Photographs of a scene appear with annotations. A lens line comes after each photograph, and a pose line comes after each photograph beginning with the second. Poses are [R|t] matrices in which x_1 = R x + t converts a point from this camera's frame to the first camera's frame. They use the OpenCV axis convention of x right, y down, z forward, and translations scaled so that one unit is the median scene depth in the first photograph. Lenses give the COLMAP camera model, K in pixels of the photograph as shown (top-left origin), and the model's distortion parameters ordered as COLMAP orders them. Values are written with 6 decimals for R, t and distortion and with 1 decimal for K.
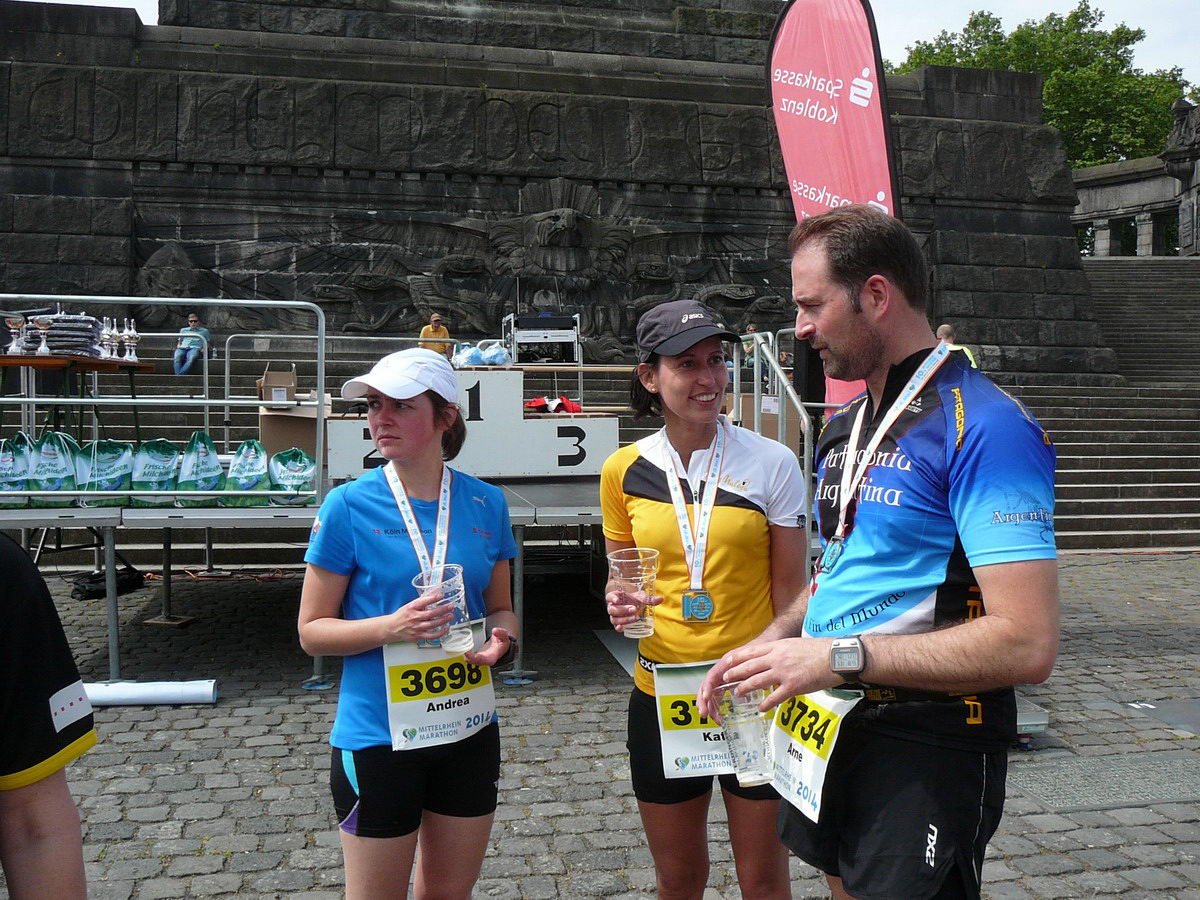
lens RADIAL K [[1226.1, 0, 600.0], [0, 1226.1, 450.0], [0, 0, 1]] dist [-0.060134, 0.039621]
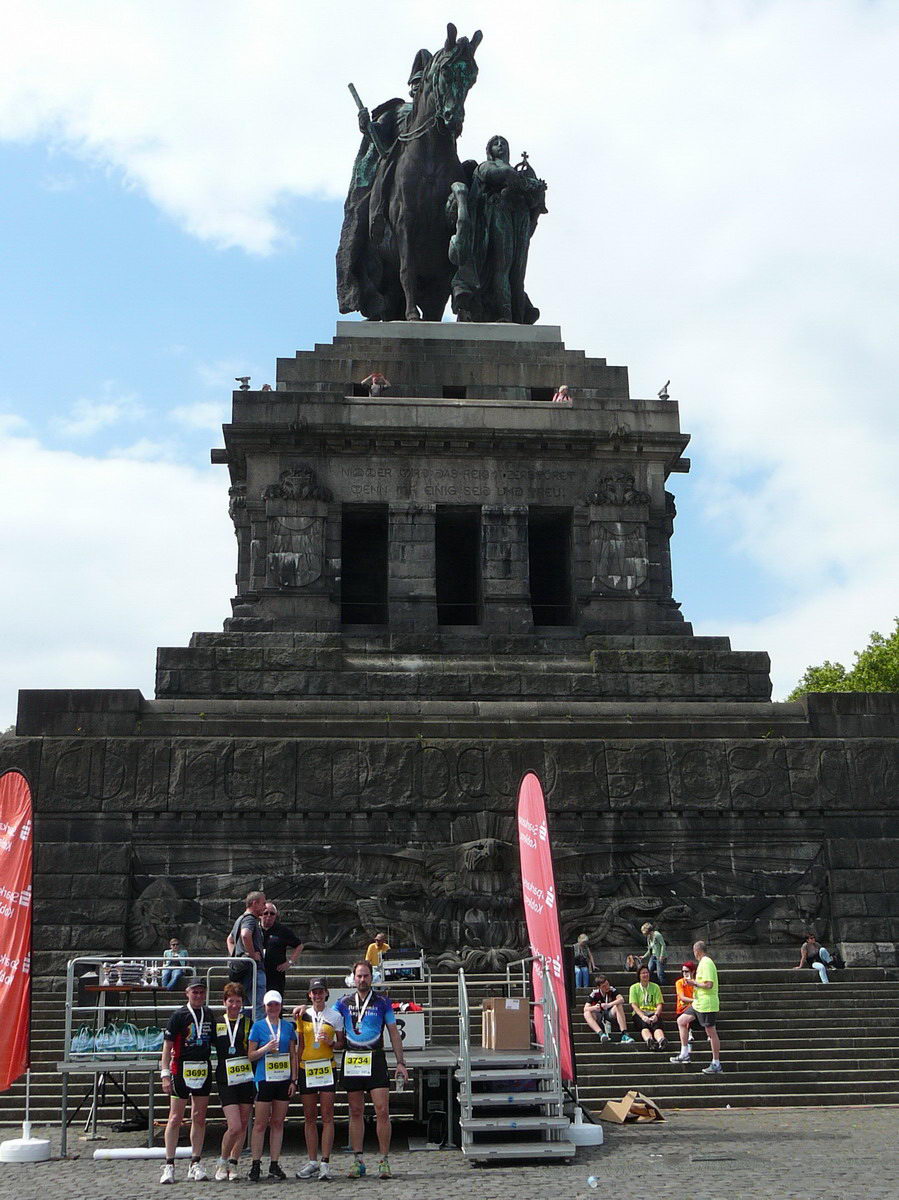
lens RADIAL K [[1465.7, 0, 449.5], [0, 1465.7, 600.0], [0, 0, 1]] dist [-0.127385, 0.292469]
pose [[0.991496, -0.057939, -0.116529, 0.108793], [0.018615, 0.949358, -0.313644, 0.023472], [0.128800, 0.308807, 0.942363, -0.387280]]
